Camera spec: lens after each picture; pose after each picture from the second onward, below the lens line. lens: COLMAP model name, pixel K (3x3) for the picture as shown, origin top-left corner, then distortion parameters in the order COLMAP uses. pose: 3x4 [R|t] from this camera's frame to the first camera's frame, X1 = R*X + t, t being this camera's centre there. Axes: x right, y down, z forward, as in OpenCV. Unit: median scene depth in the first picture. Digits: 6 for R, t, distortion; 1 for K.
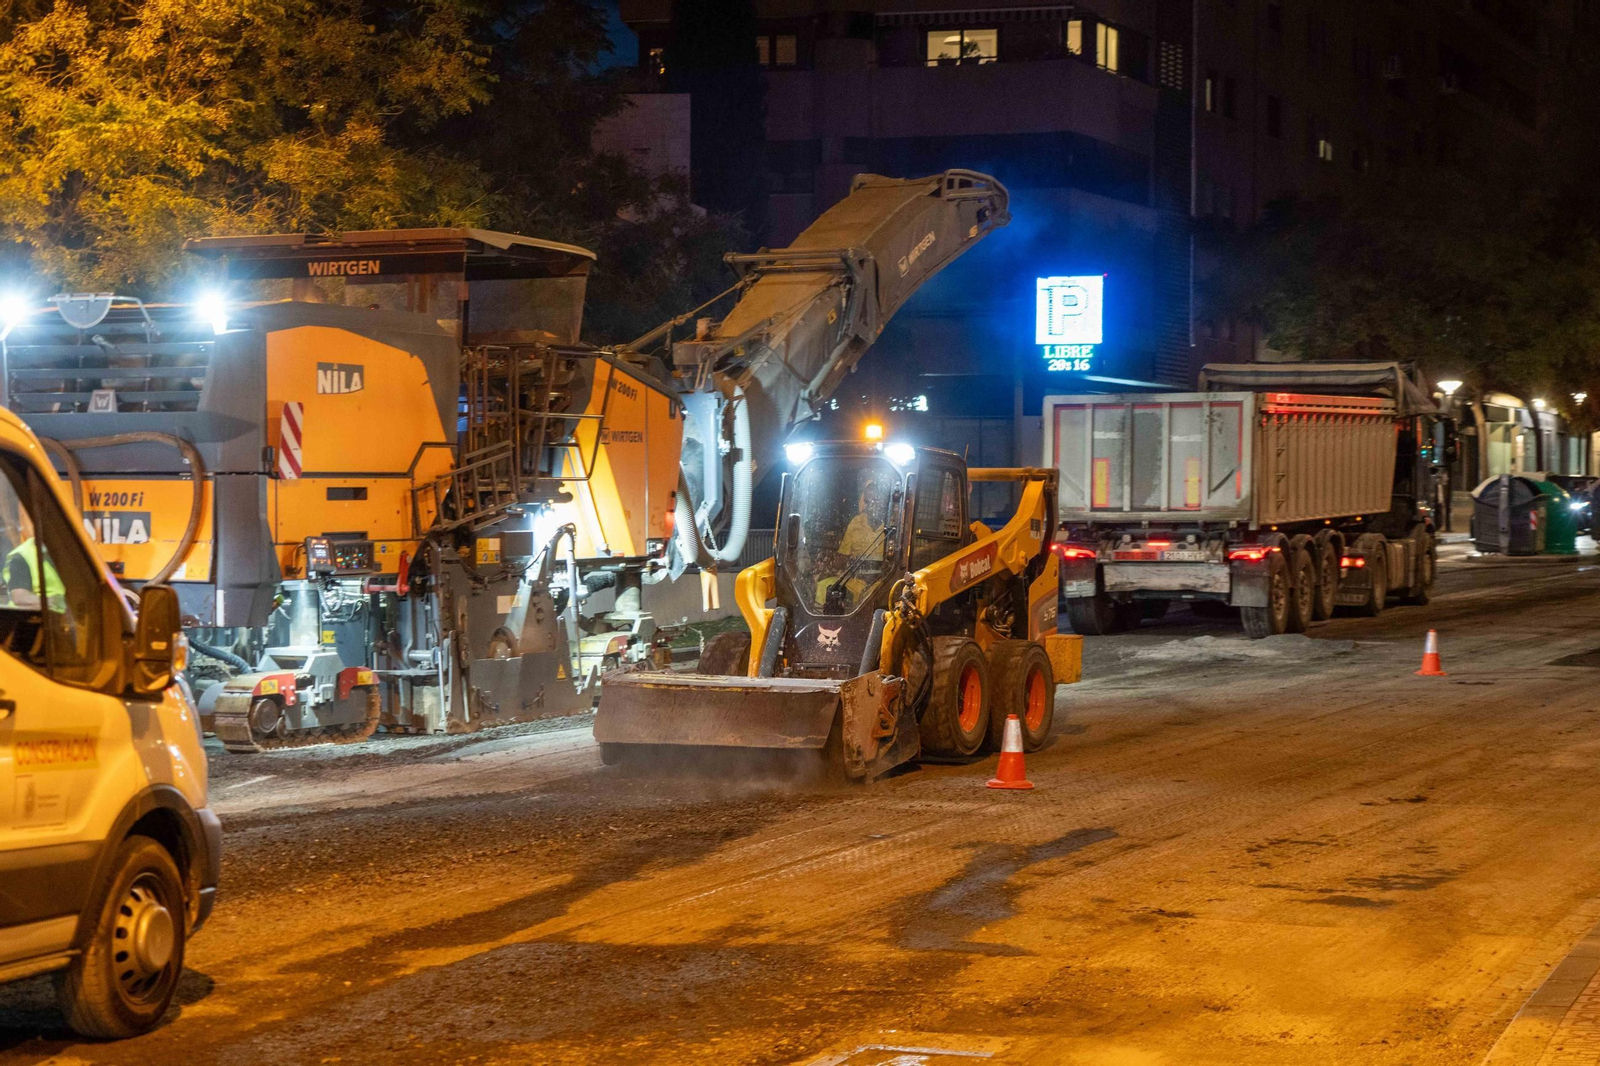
lens RADIAL K [[3096.9, 0, 800.8], [0, 3096.9, 536.6], [0, 0, 1]] dist [0.211682, 0.000000]
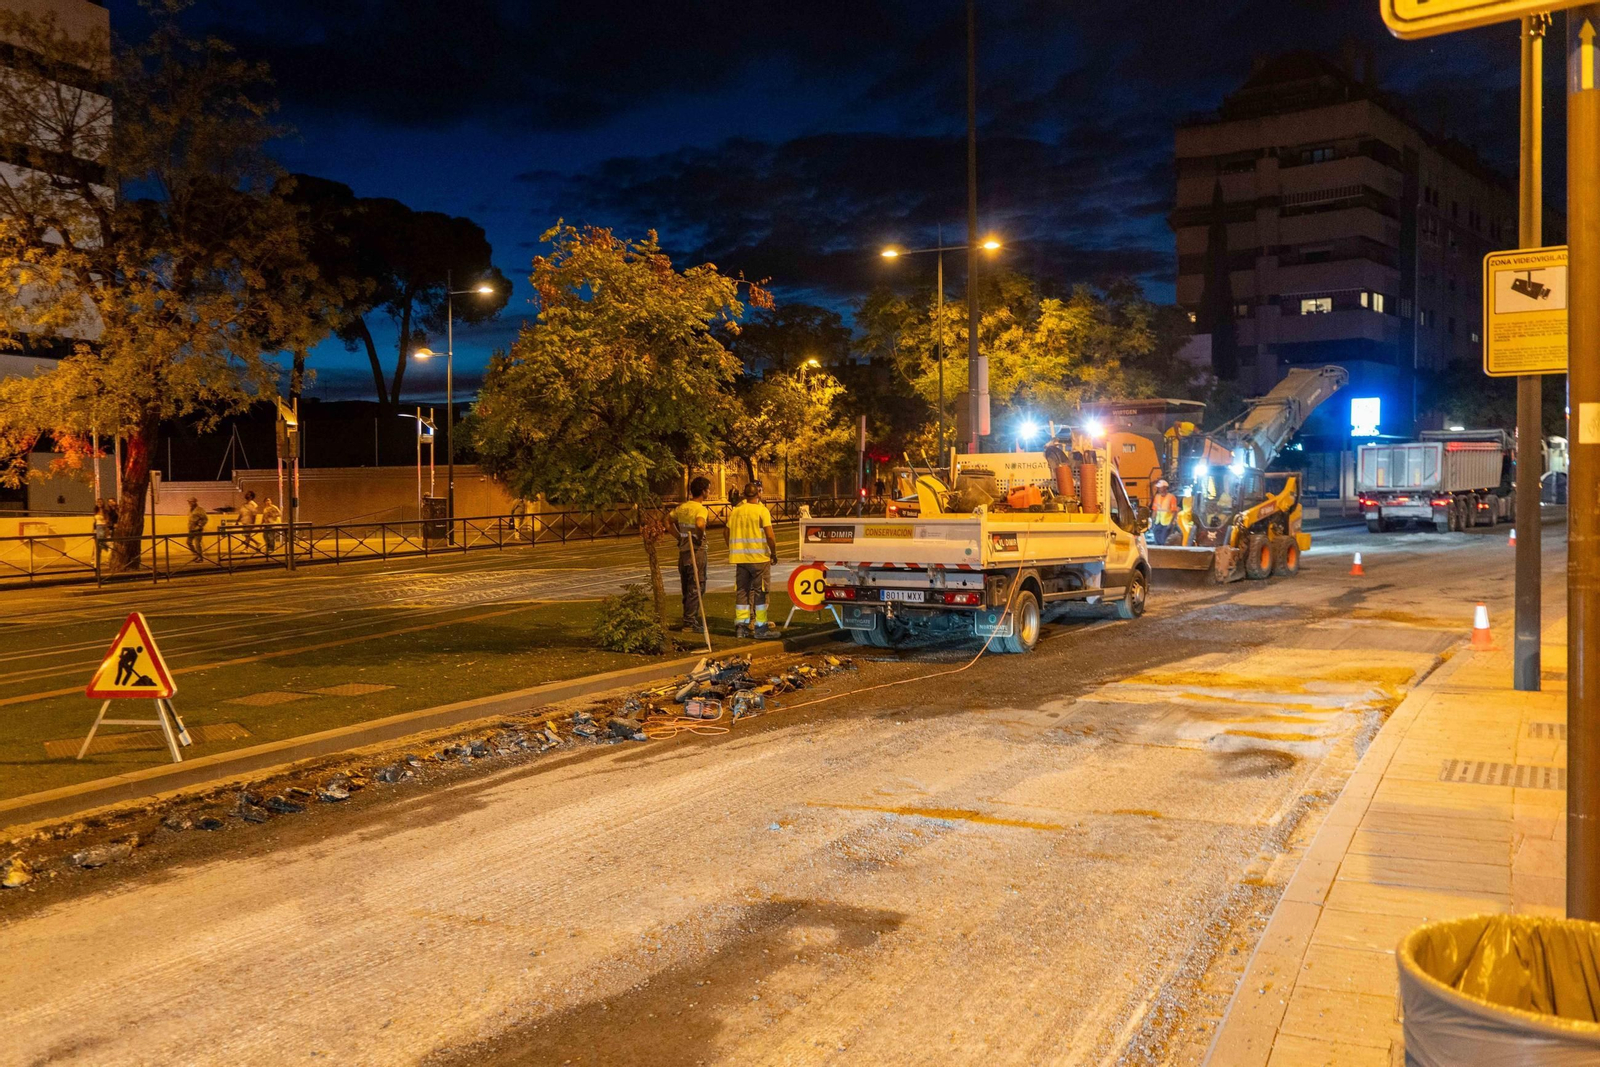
lens RADIAL K [[1299.1, 0, 800.3], [0, 1299.1, 548.9], [0, 0, 1]] dist [-0.002952, 0.009727]
pose [[0.951390, 0.003097, -0.307972, -0.038078], [0.007578, 0.999411, 0.033463, 0.003955], [0.307895, -0.034170, 0.950807, -0.251765]]
